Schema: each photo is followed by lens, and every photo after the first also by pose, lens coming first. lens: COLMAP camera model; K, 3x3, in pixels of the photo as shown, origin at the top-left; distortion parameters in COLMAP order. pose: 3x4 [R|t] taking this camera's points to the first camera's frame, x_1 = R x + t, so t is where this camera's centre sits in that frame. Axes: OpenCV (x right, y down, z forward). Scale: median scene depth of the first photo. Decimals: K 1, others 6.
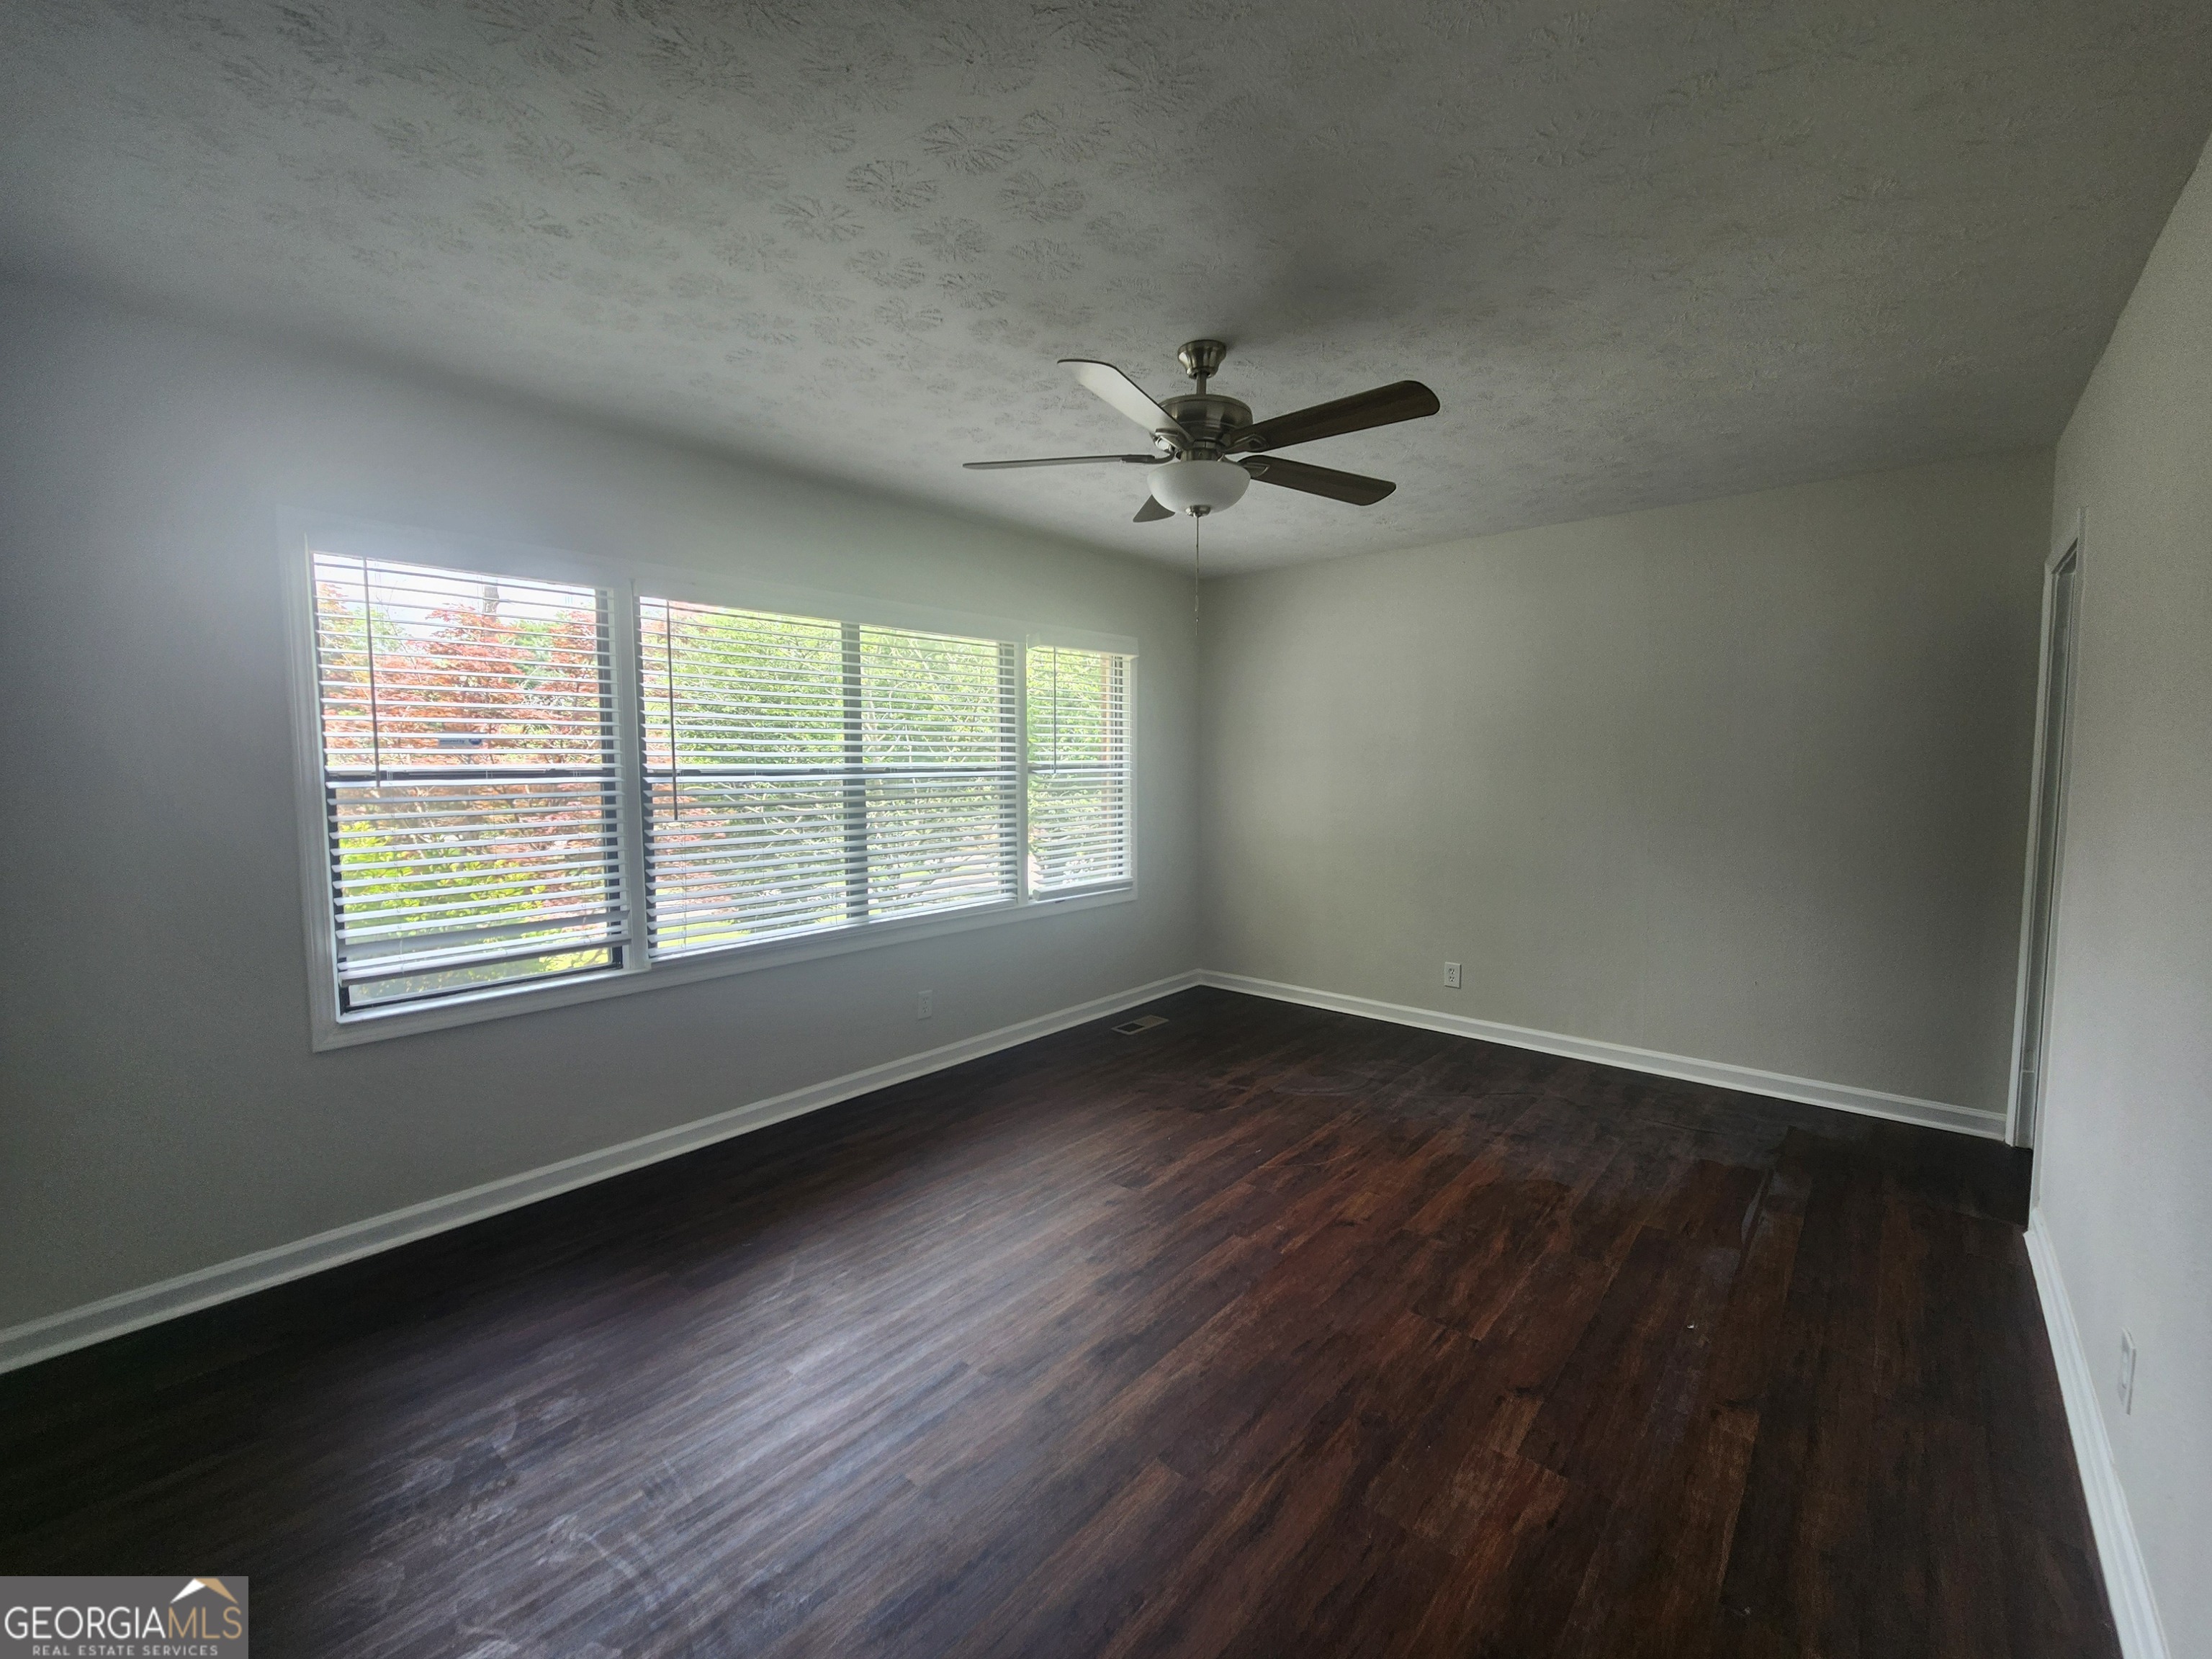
lens RADIAL K [[903.2, 0, 1116.1], [0, 903.2, 836.0], [0, 0, 1]] dist [-0.002441, -0.000099]
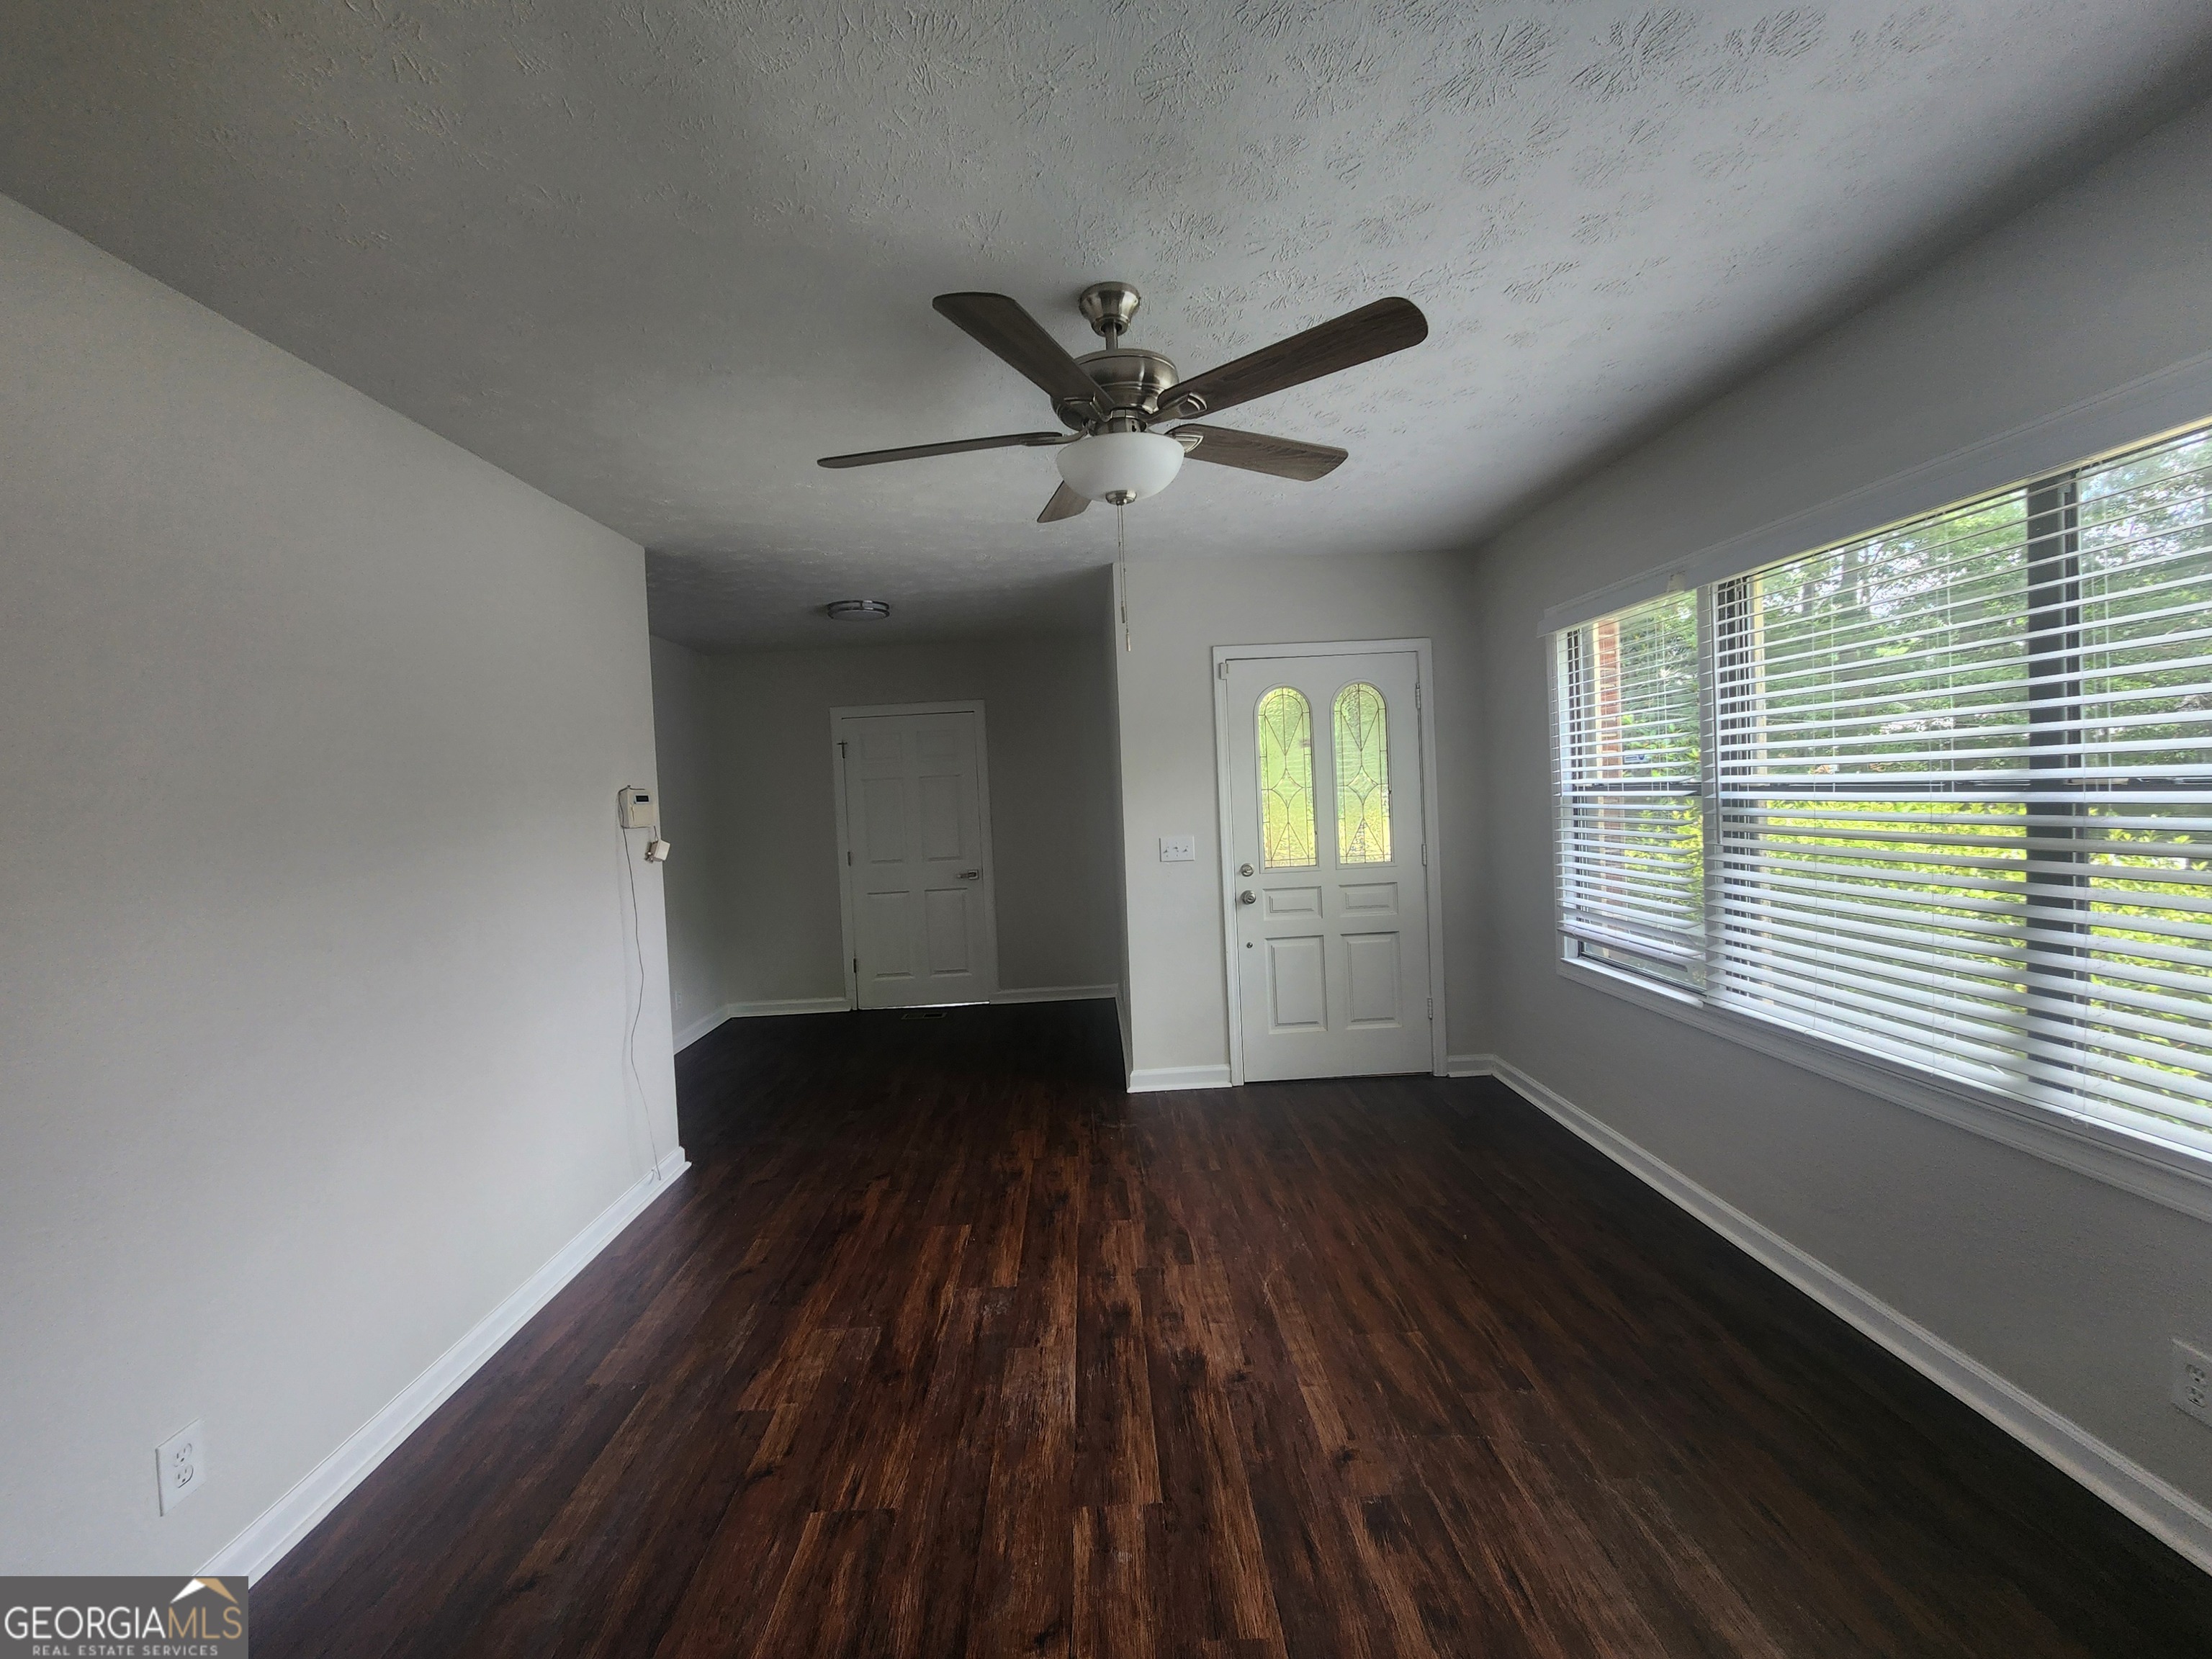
lens RADIAL K [[903.2, 0, 1119.8], [0, 903.2, 815.3], [0, 0, 1]] dist [-0.002441, -0.000099]
pose [[-0.733218, 0.067106, -0.676675, 0.723413], [-0.005470, 0.994504, 0.104551, -0.194230], [0.679972, 0.080360, -0.728821, 1.769186]]
